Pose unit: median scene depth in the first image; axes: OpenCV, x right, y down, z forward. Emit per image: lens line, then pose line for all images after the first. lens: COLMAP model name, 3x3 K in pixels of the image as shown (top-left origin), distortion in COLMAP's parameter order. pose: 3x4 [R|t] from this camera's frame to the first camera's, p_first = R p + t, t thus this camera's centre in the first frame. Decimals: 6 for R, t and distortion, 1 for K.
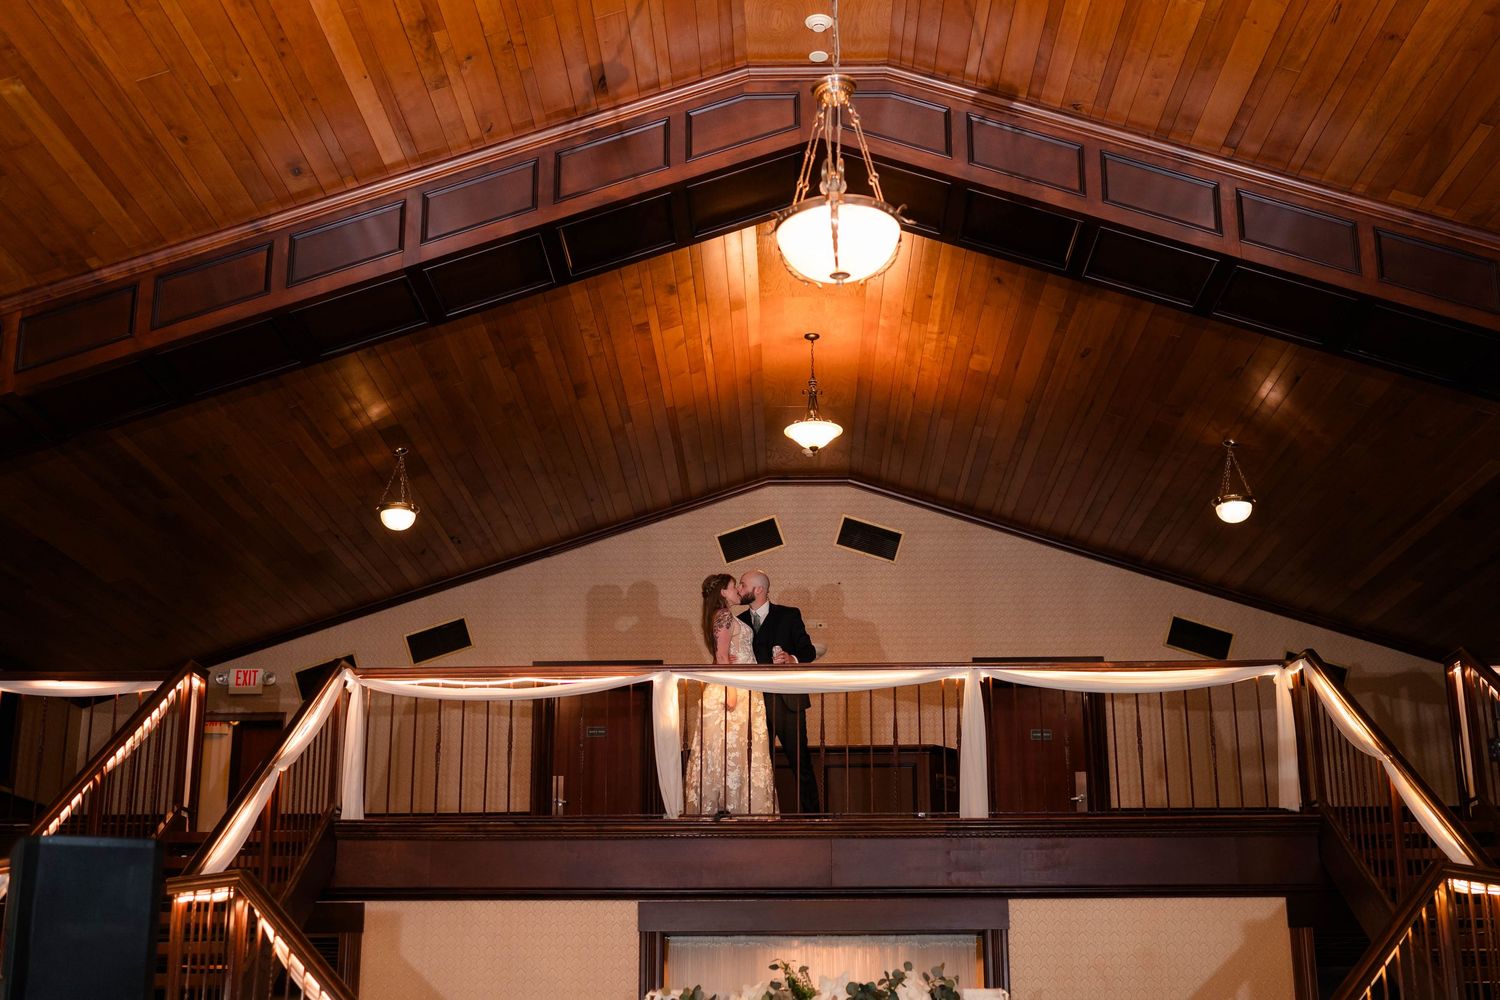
lens RADIAL K [[1882.1, 0, 751.5], [0, 1882.1, 491.1], [0, 0, 1]] dist [-0.015939, 0.000000]
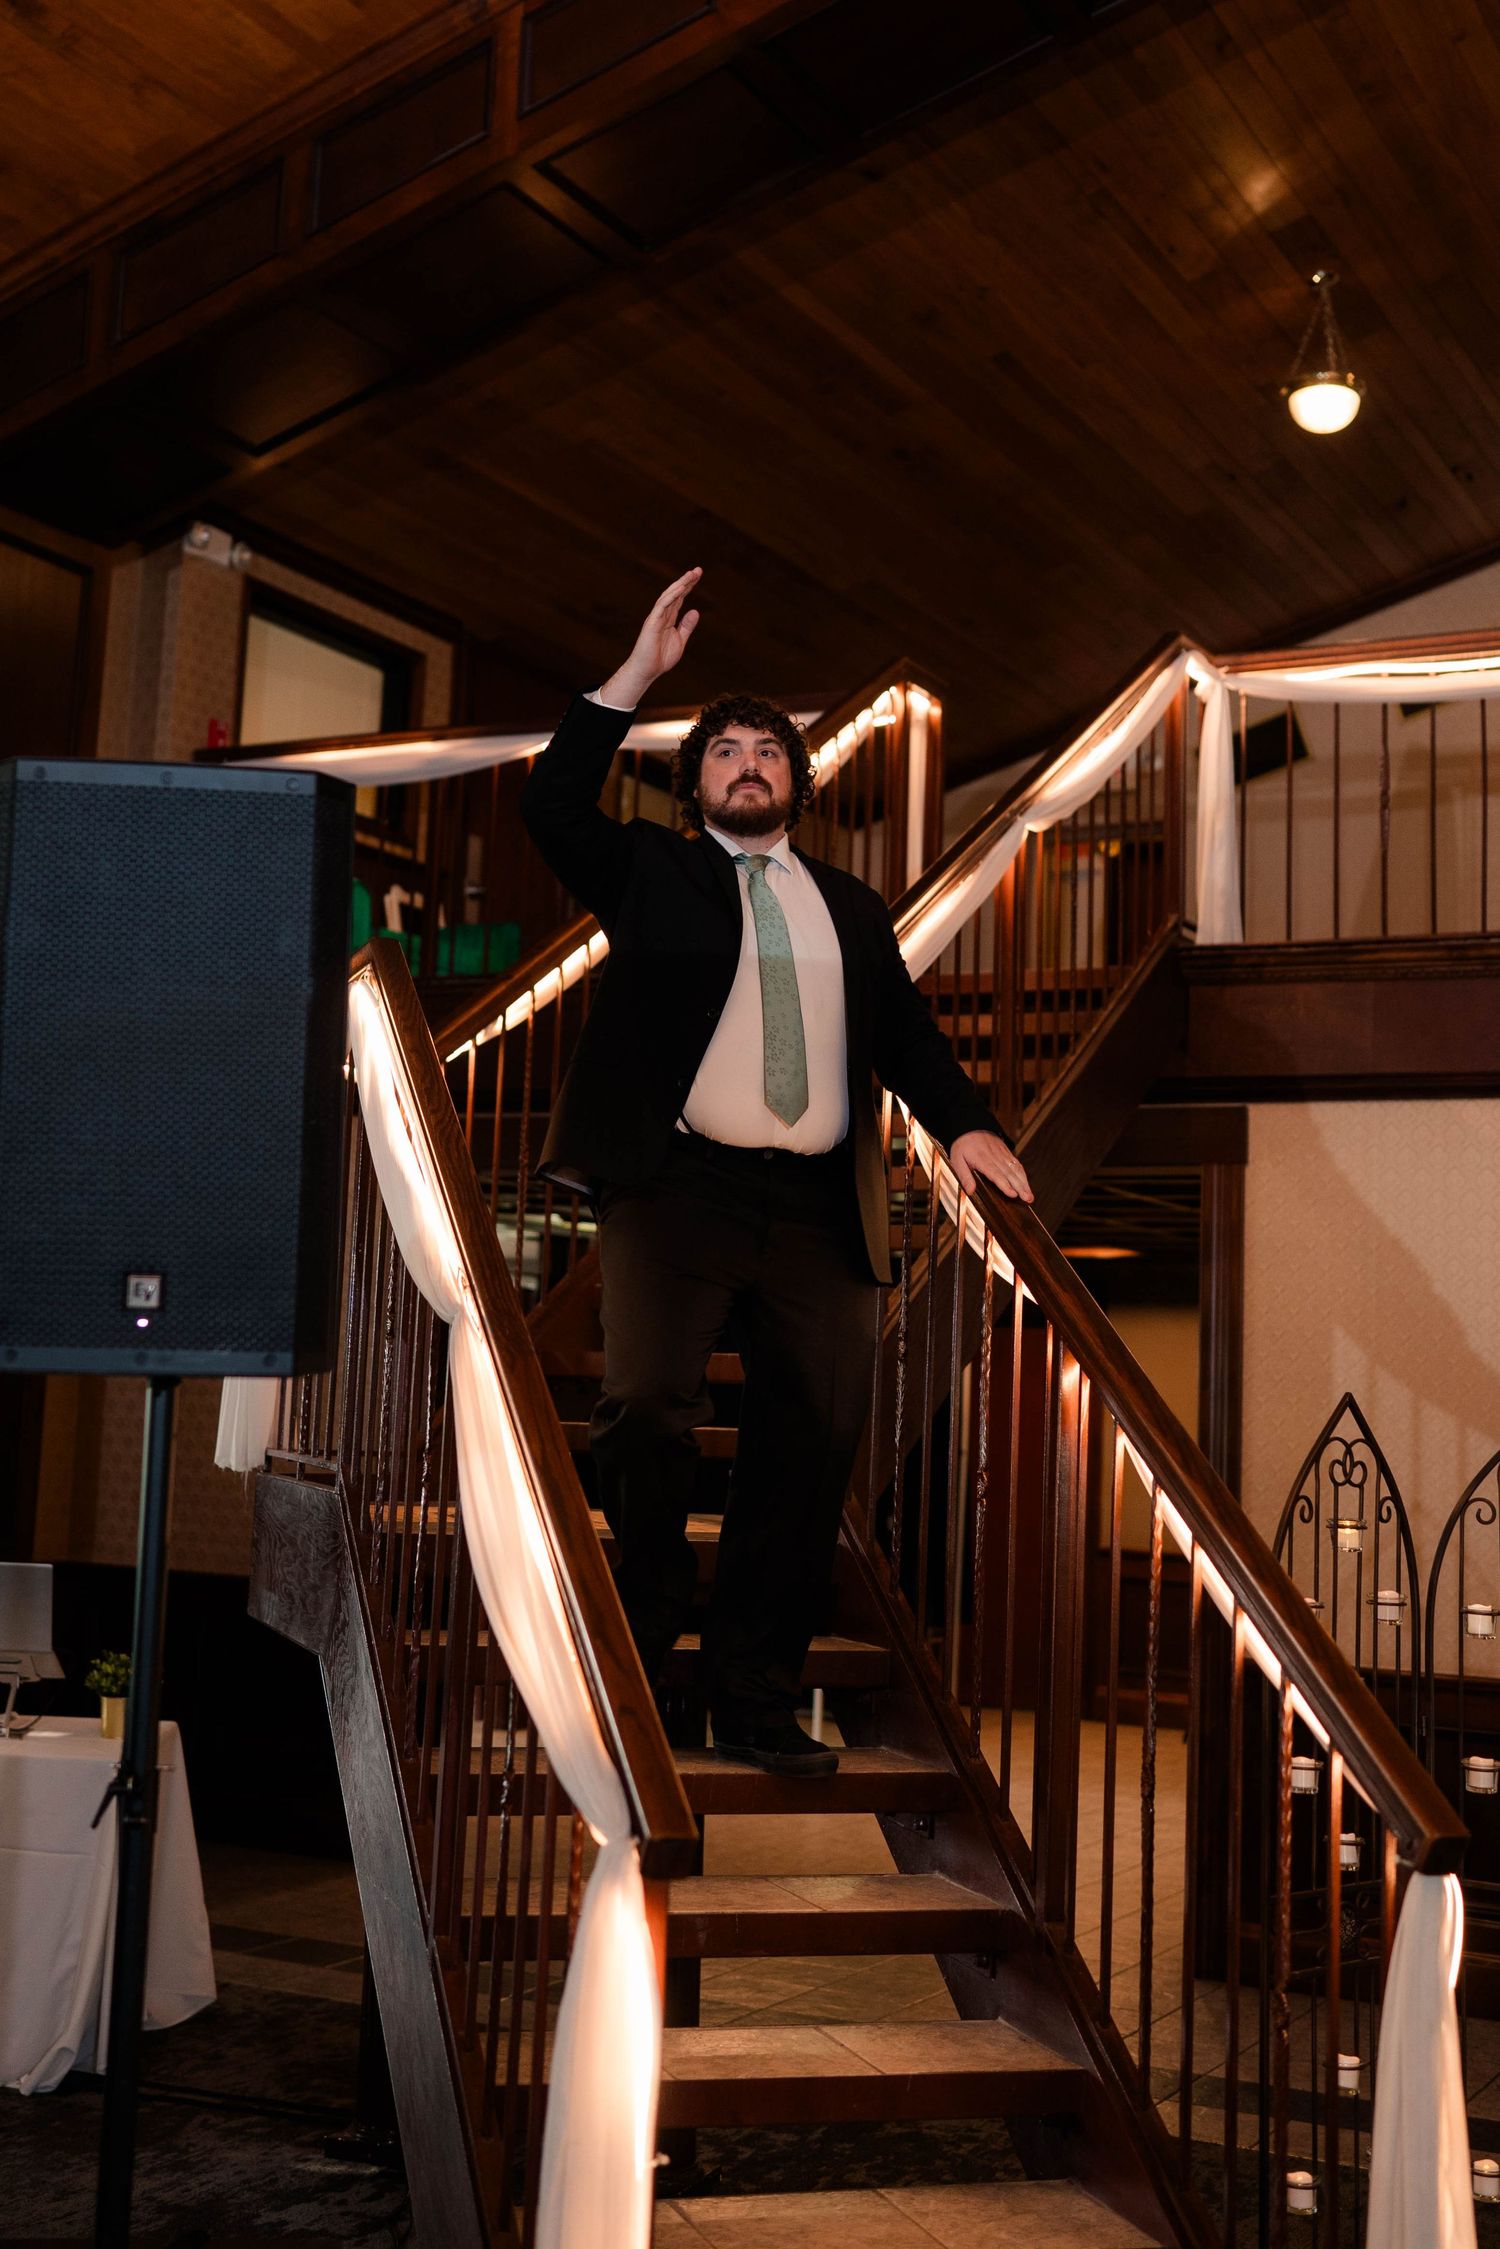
lens RADIAL K [[2821.8, 0, 731.1], [0, 2821.8, 947.6], [0, 0, 1]] dist [-0.015939, 0.000000]
pose [[0.898412, -0.030586, -0.438087, 0.002616], [0.084304, 0.991030, 0.103697, 0.086928], [0.430986, -0.130095, 0.892931, 0.270870]]
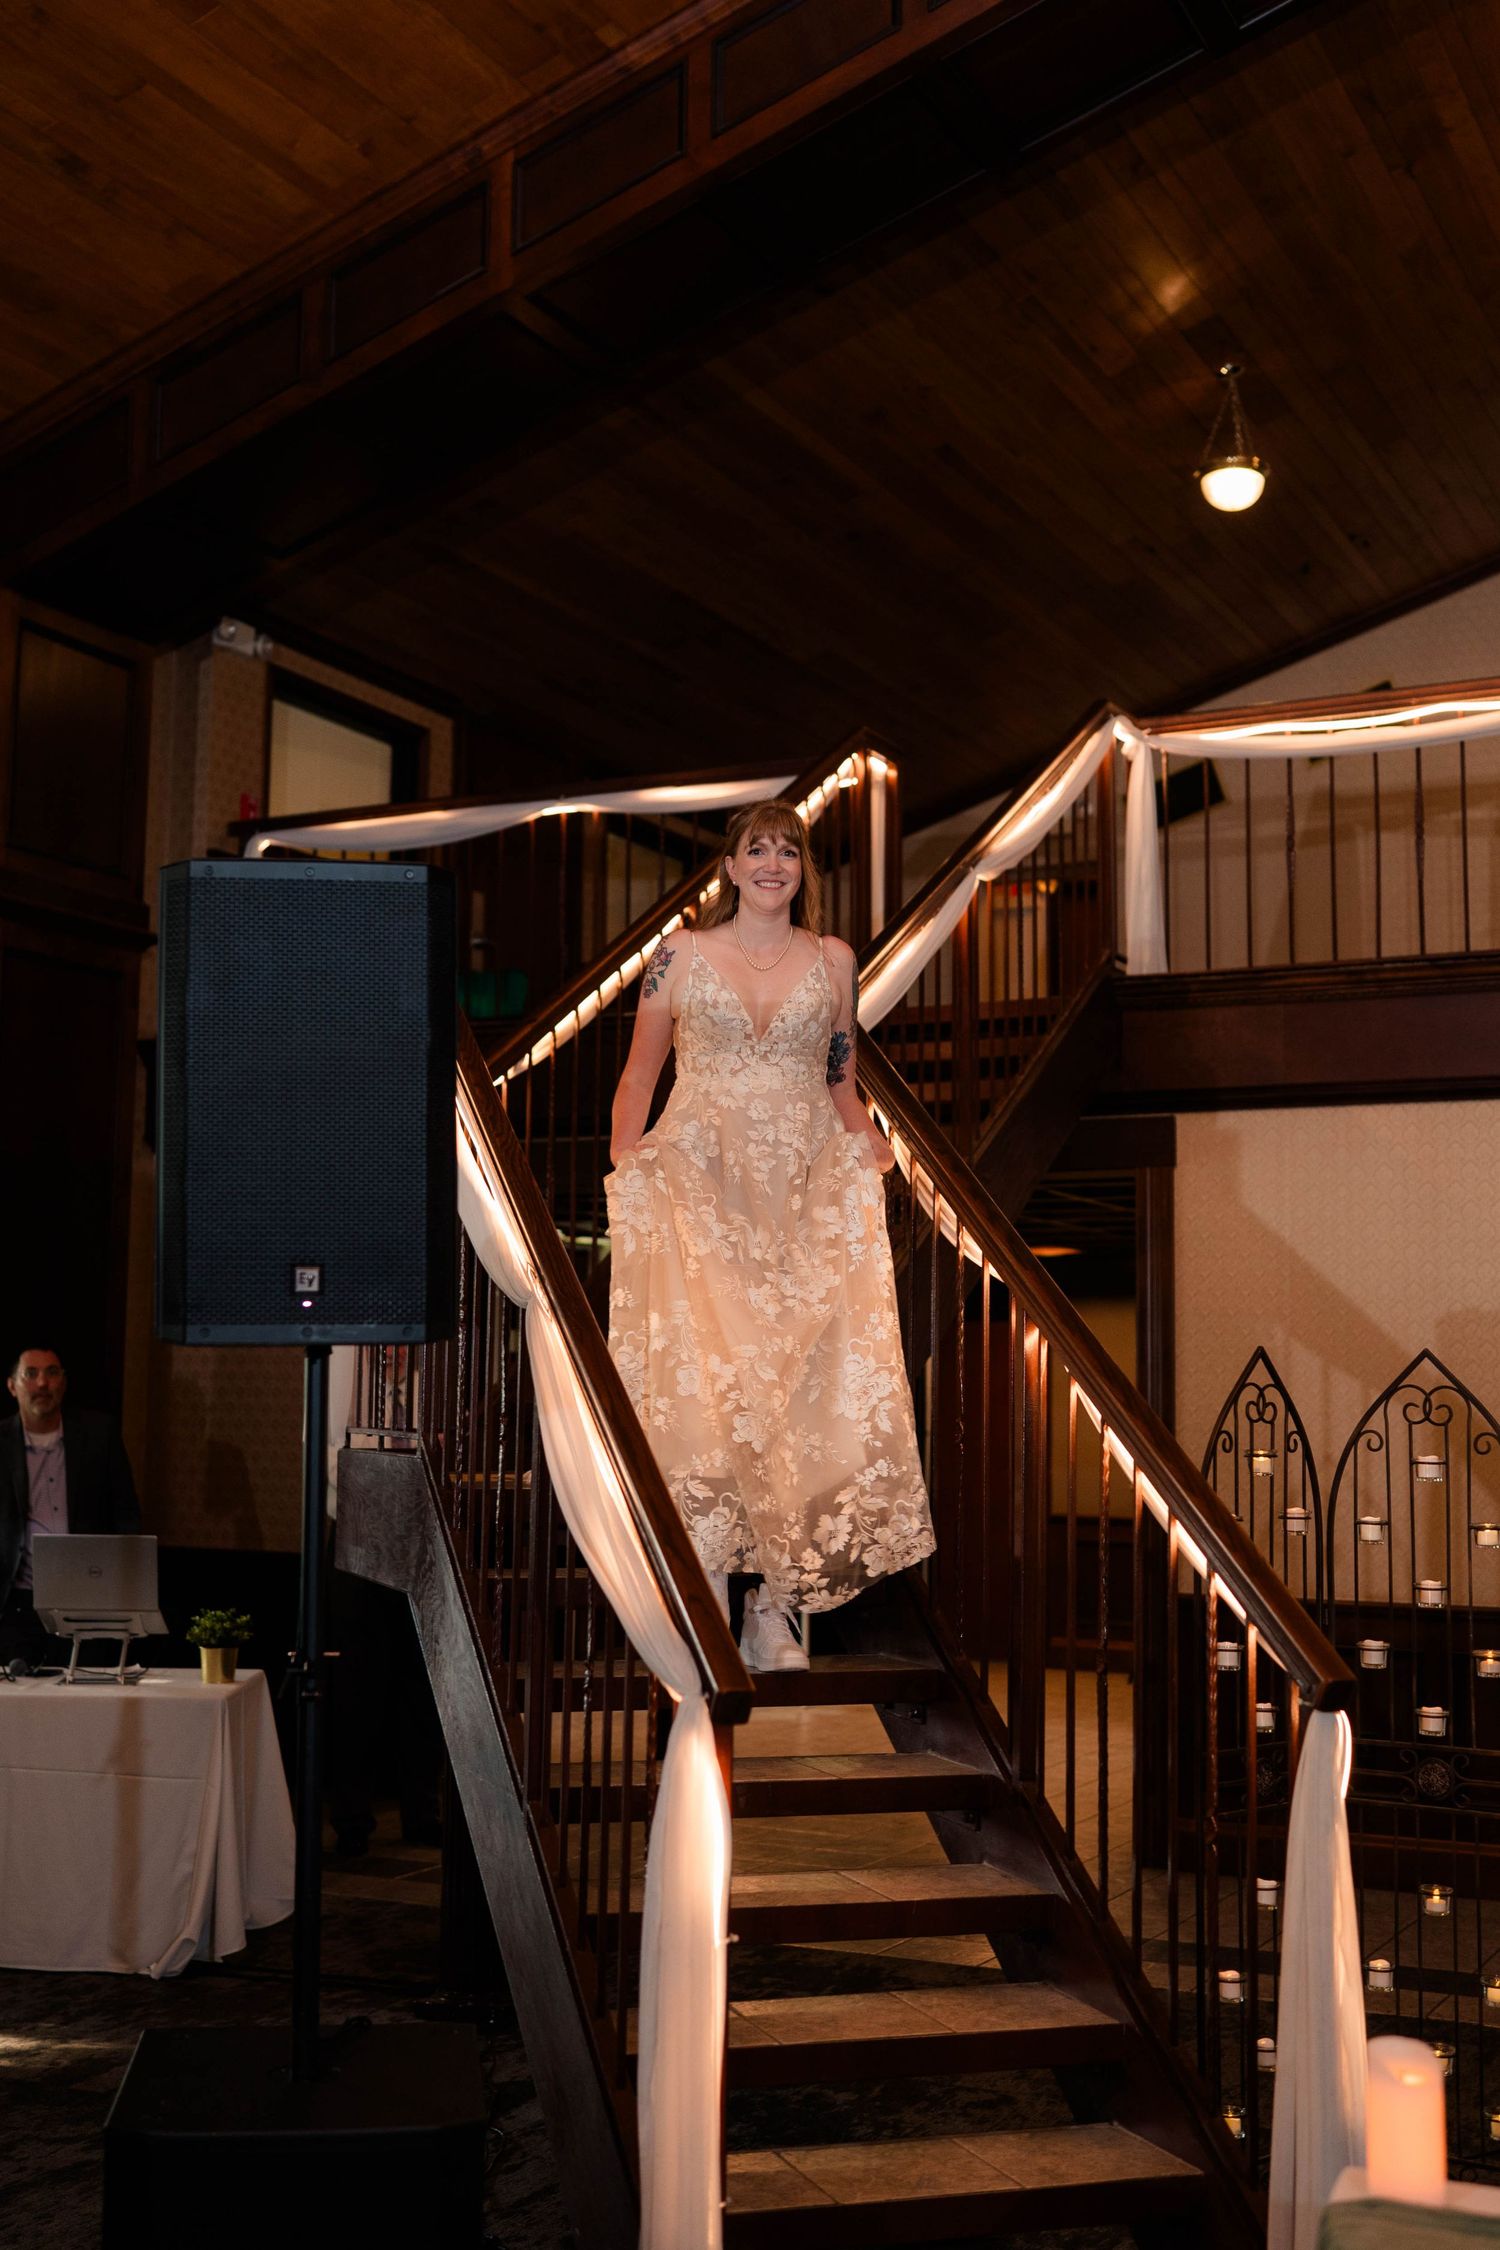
lens RADIAL K [[2678.6, 0, 735.4], [0, 2678.6, 1080.0], [0, 0, 1]] dist [-0.010793, 0.000000]
pose [[0.905248, -0.036971, -0.423272, 0.019774], [0.106503, 0.984147, 0.141815, 0.077789], [0.411319, -0.173458, 0.894835, 0.213983]]
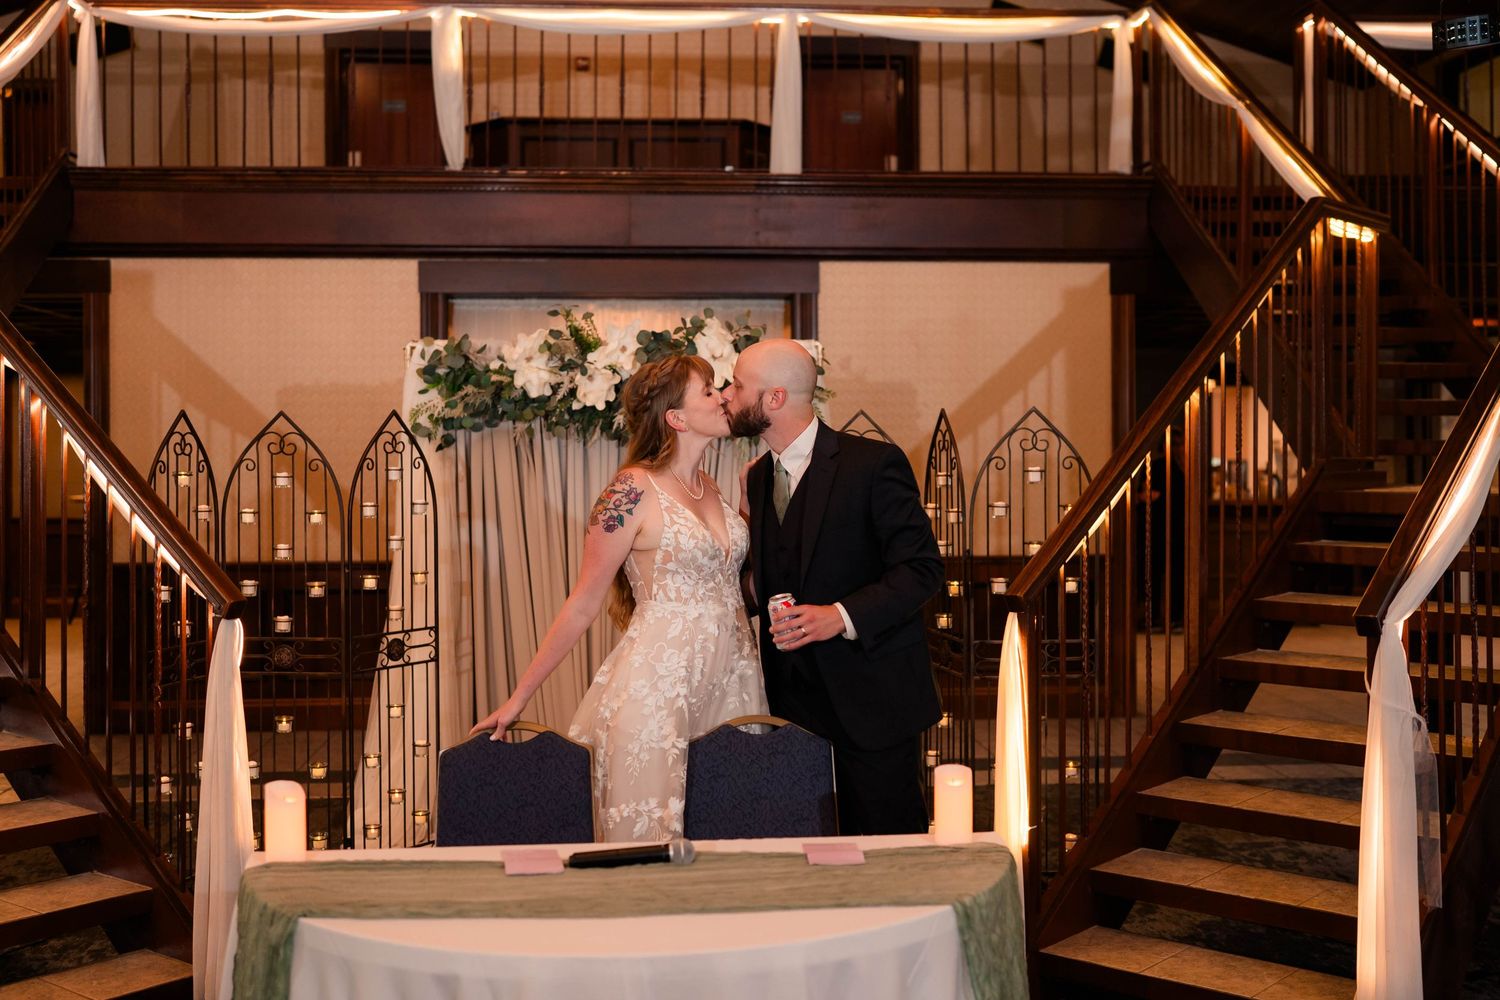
lens RADIAL K [[1681.1, 0, 769.0], [0, 1681.1, 443.7], [0, 0, 1]] dist [-0.010011, 0.000000]
pose [[0.993720, -0.000828, 0.111896, 0.017638], [-0.031284, 0.958041, 0.284919, 0.064978], [-0.107437, -0.286630, 0.951998, 0.177289]]
